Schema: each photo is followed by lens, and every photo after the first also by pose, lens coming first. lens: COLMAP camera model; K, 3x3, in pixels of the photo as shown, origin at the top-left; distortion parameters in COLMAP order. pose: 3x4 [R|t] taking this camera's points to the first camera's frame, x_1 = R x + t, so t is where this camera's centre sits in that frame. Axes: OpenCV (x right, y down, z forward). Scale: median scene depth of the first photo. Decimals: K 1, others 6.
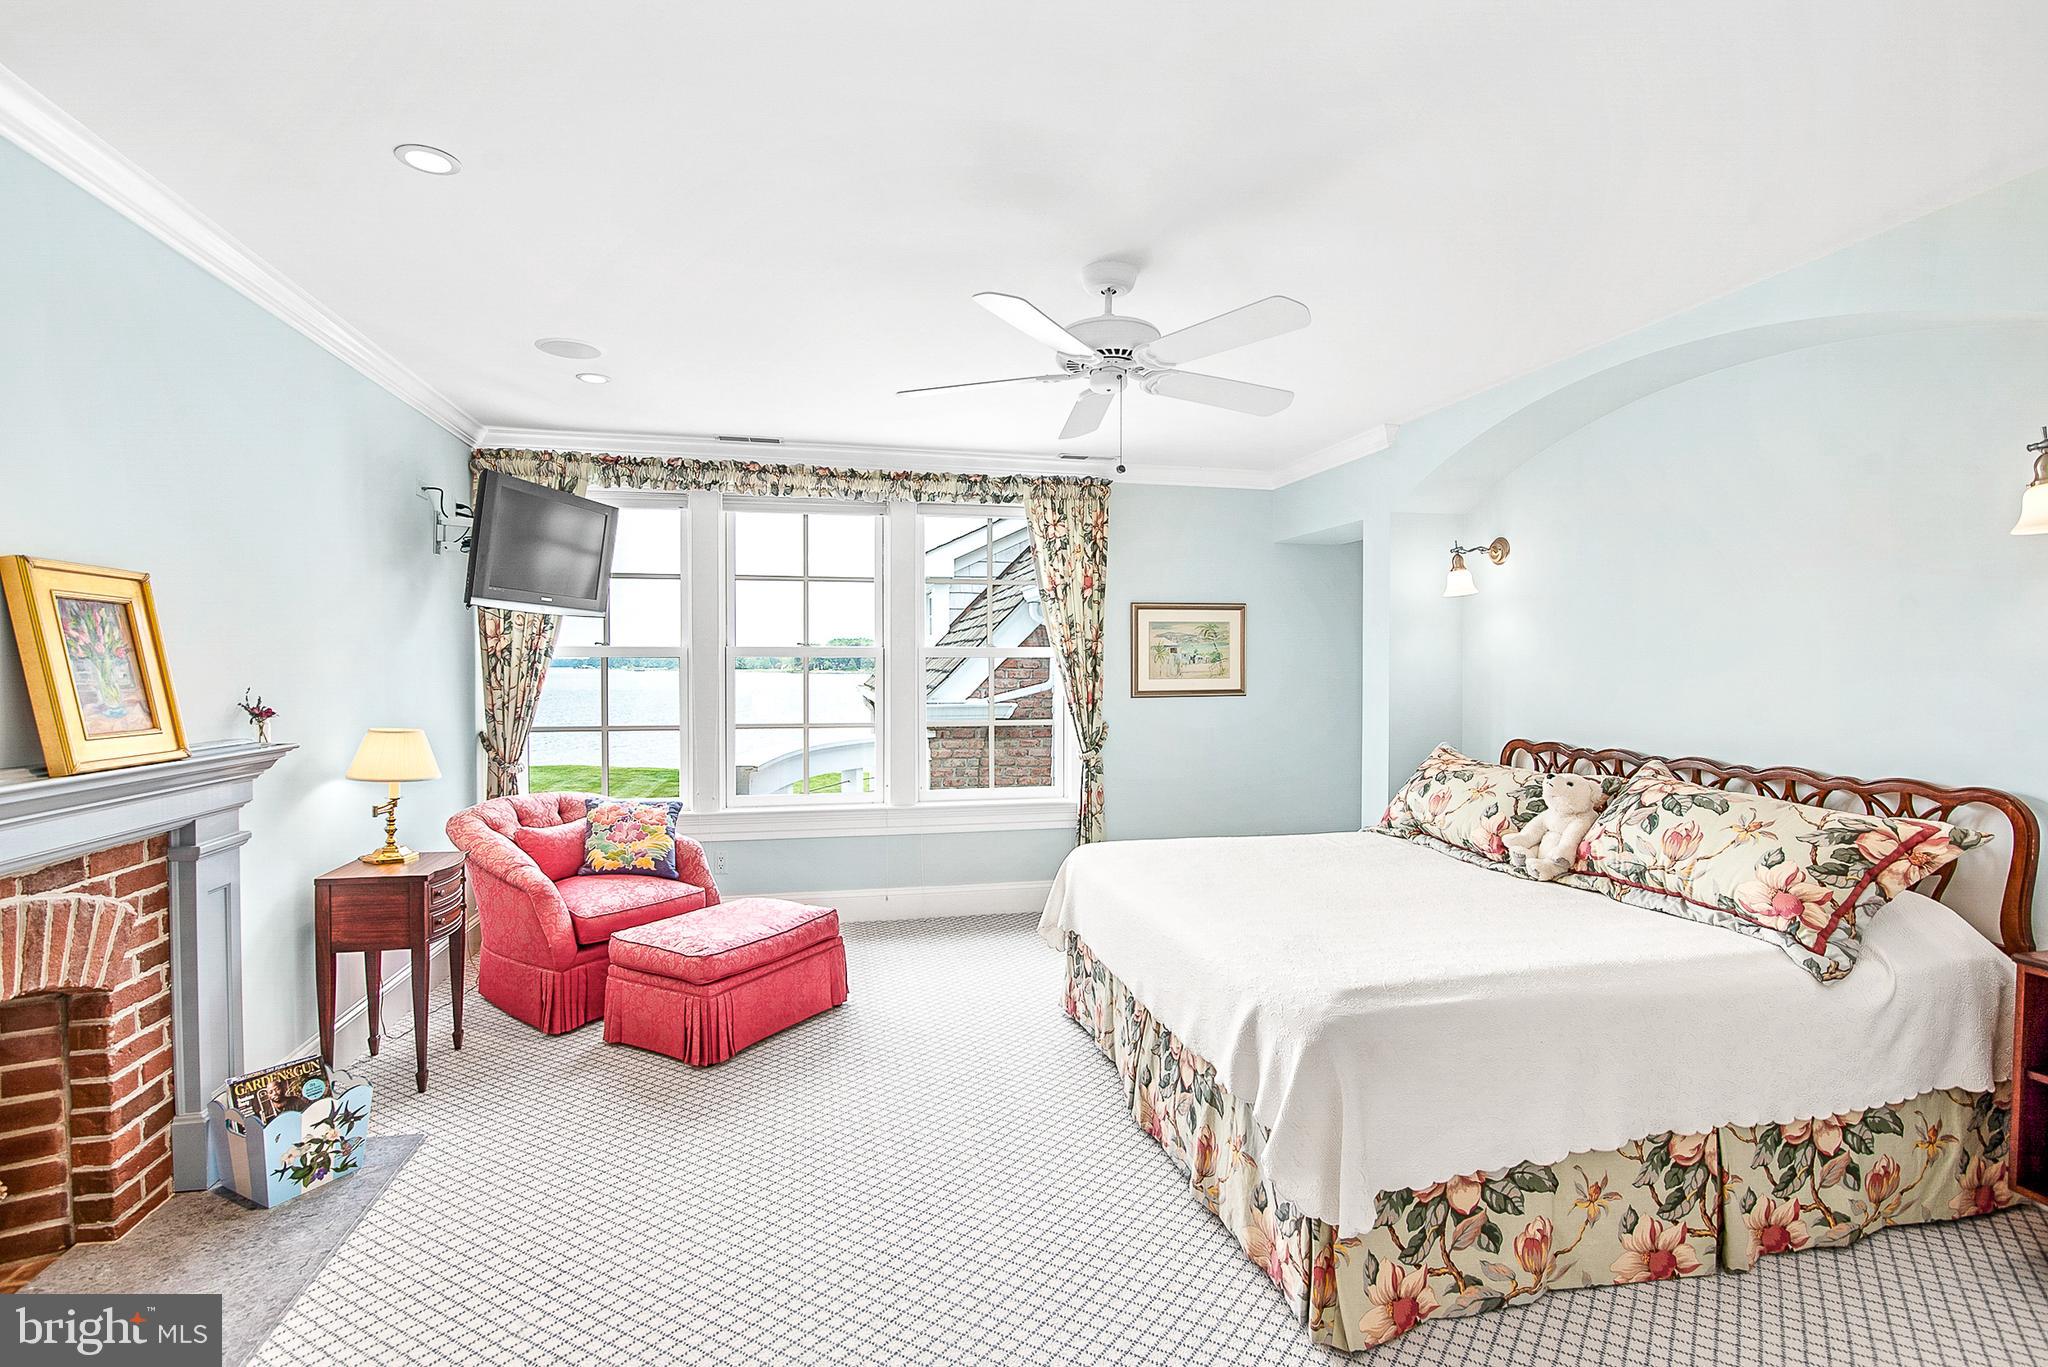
lens RADIAL K [[947.9, 0, 1028.8], [0, 947.9, 677.3], [0, 0, 1]] dist [-0.018175, 0.000095]
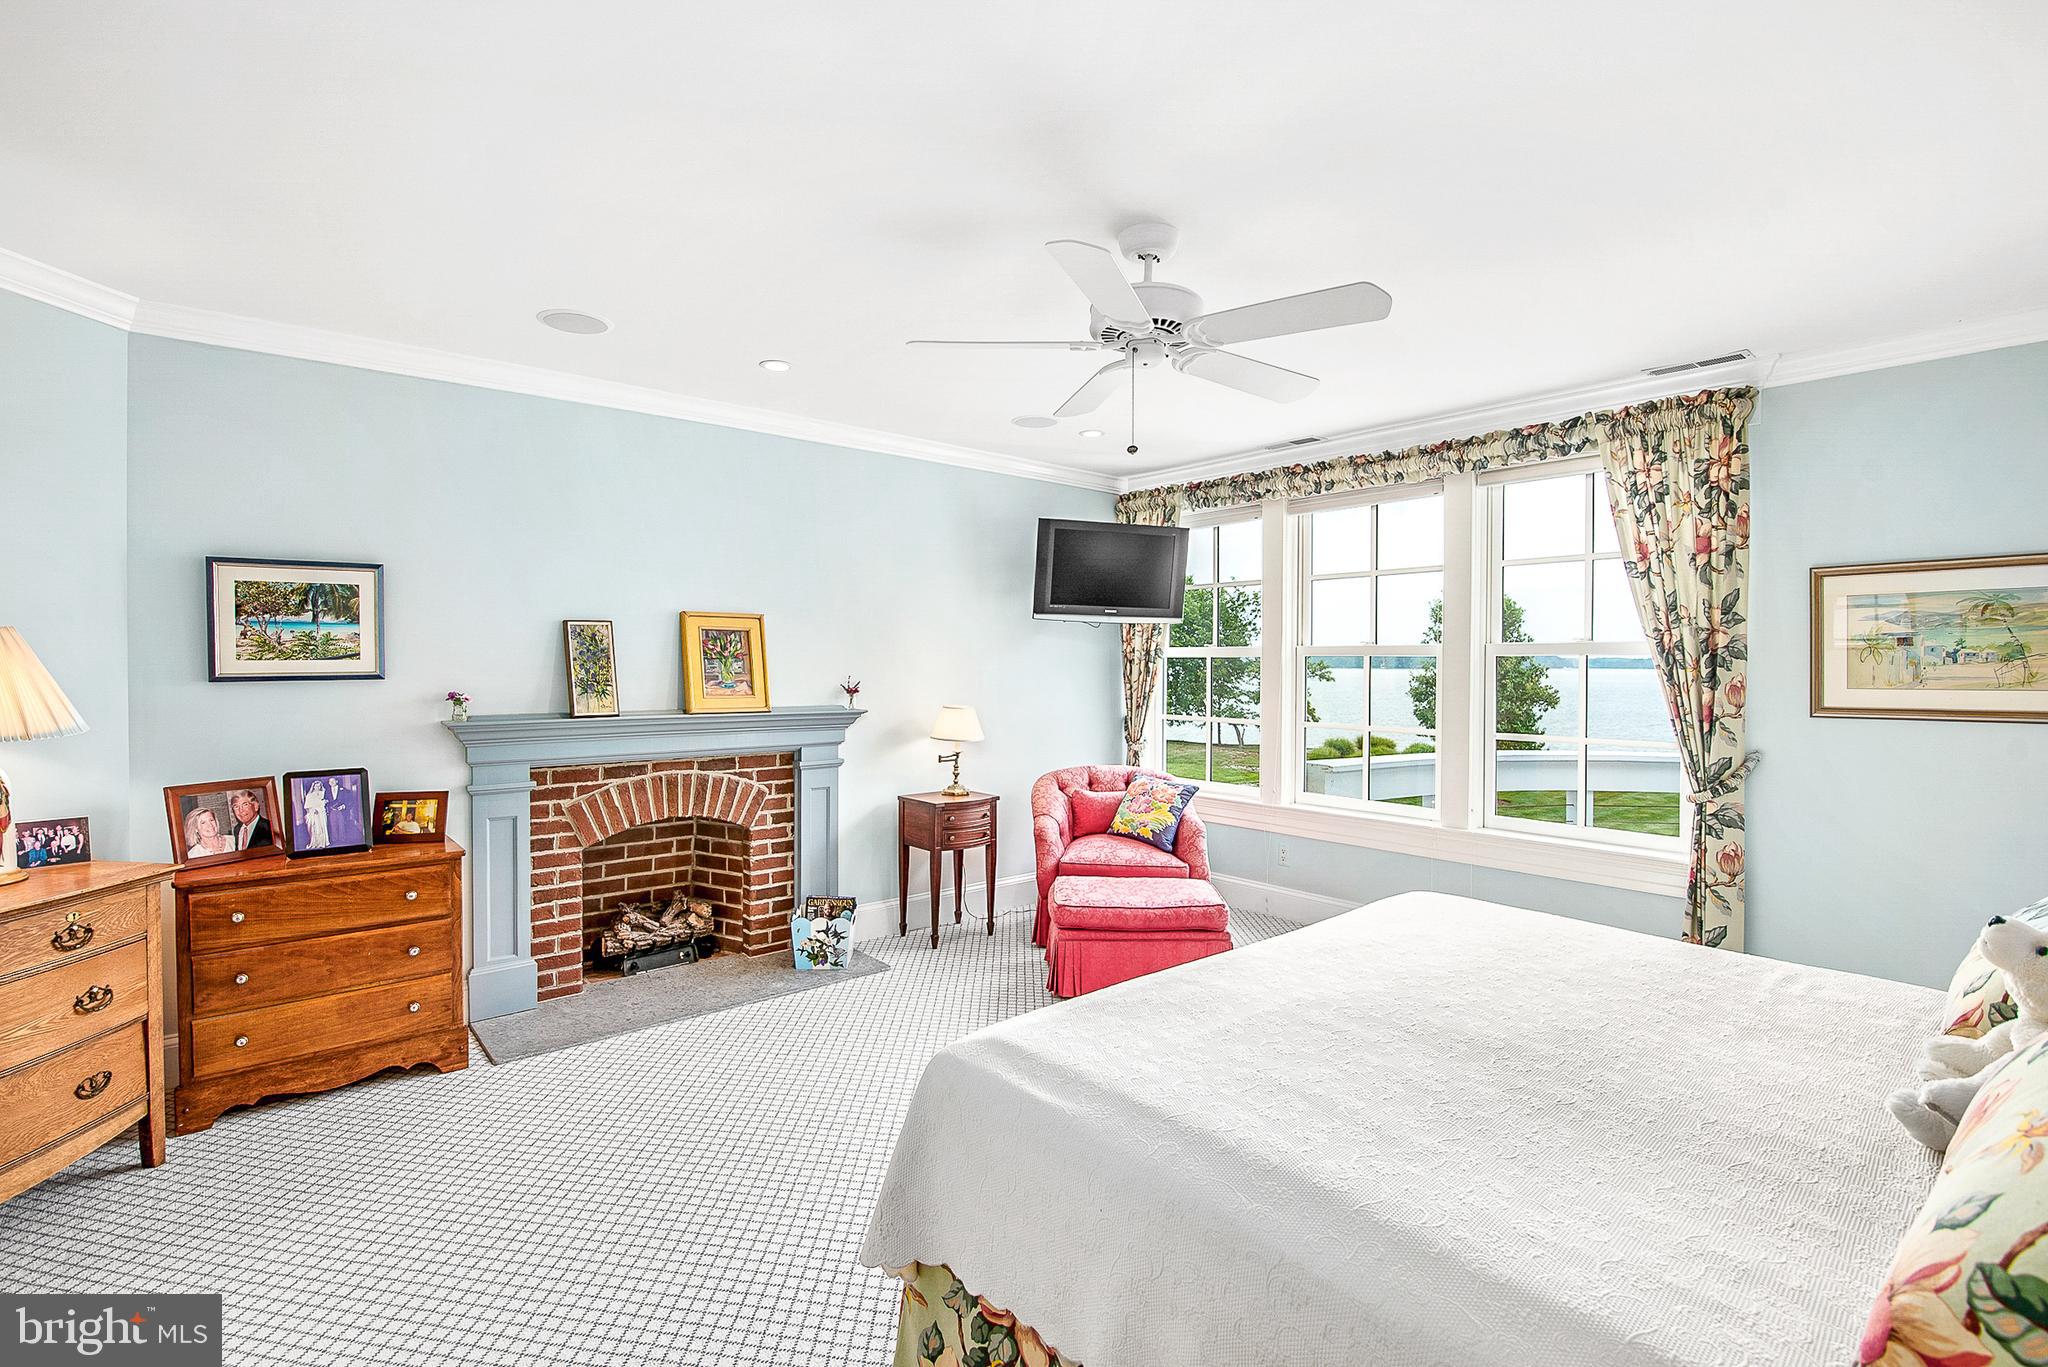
lens RADIAL K [[947.9, 0, 1003.2], [0, 947.9, 665.7], [0, 0, 1]] dist [-0.018175, 0.000095]
pose [[0.451033, 0.003380, -0.892501, 0.492011], [-0.014783, 0.999884, -0.003684, -0.002848], [0.892385, 0.014855, 0.451030, 0.271285]]
